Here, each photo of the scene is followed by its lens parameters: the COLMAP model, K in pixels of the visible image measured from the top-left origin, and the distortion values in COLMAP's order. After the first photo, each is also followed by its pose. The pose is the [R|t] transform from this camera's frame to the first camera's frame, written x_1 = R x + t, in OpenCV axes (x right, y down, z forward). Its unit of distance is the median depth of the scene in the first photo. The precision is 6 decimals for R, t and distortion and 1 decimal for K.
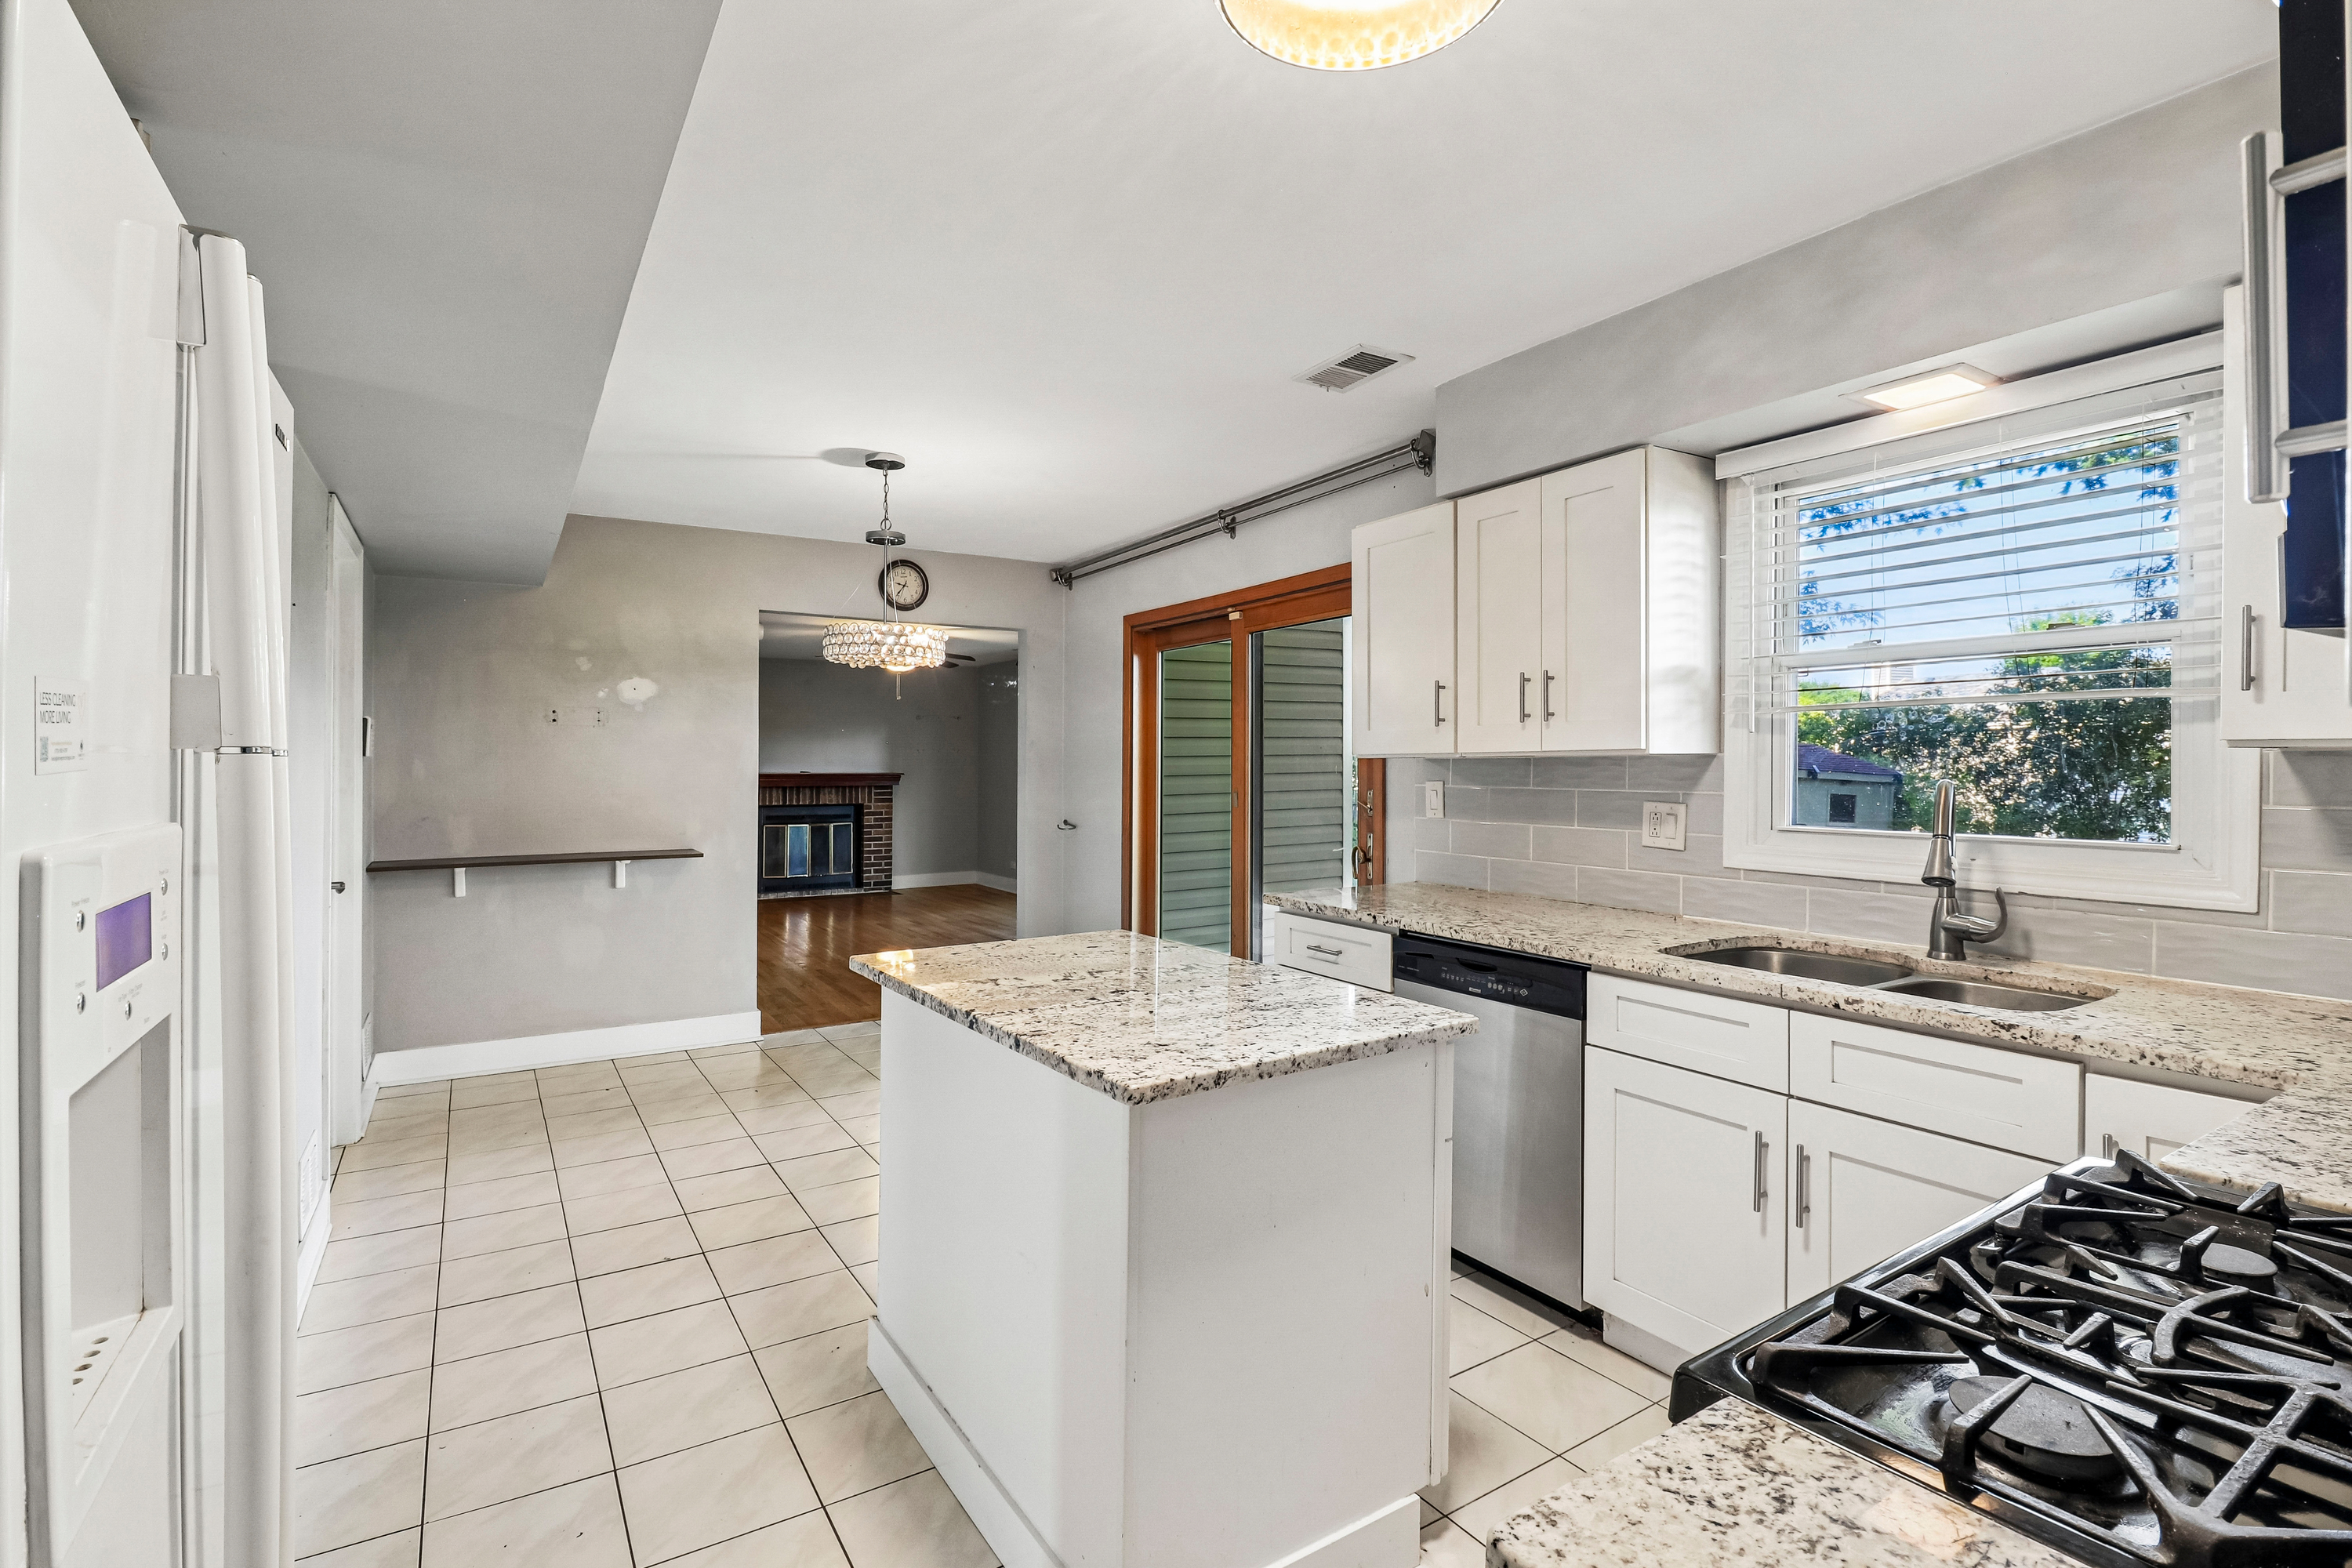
lens RADIAL K [[1102.9, 0, 1186.0], [0, 1102.9, 756.3], [0, 0, 1]] dist [-0.013536, -0.003483]
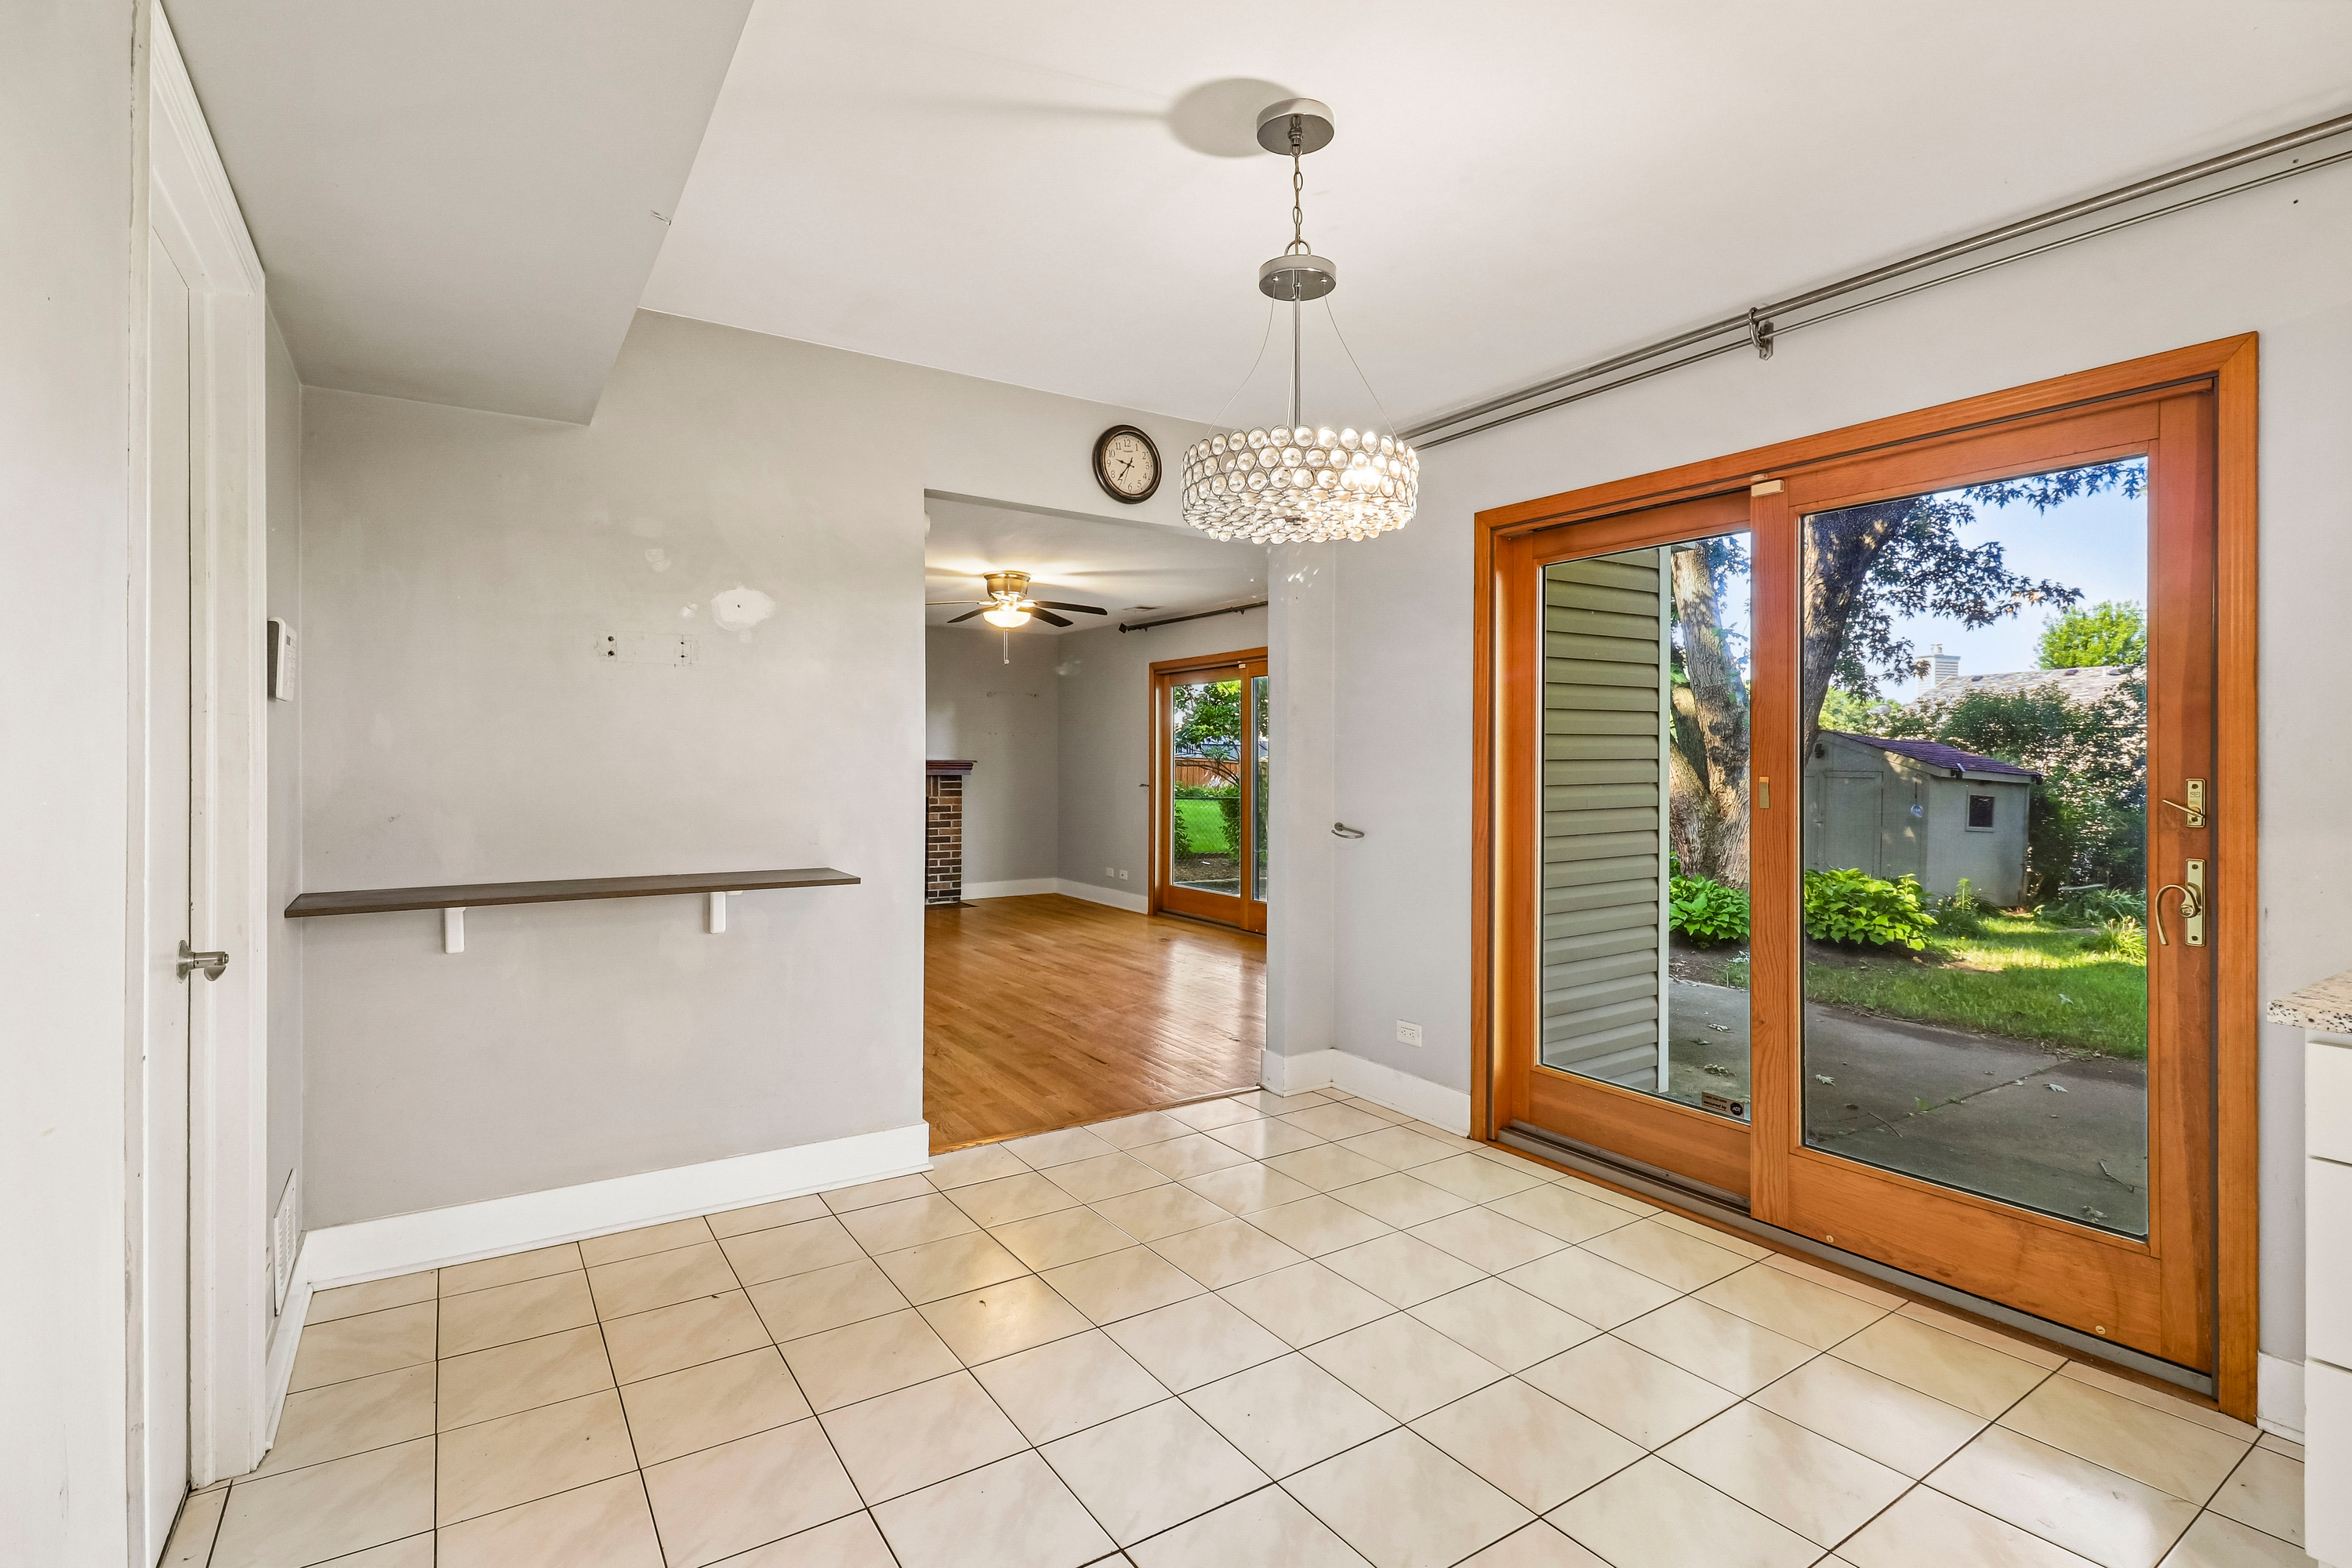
lens RADIAL K [[1102.9, 0, 1172.7], [0, 1102.9, 773.3], [0, 0, 1]] dist [-0.013536, -0.003483]
pose [[0.999932, 0.009648, 0.006516, -0.256413], [-0.009772, 0.999766, 0.019297, 0.016872], [-0.006328, -0.019359, 0.999793, 0.375375]]
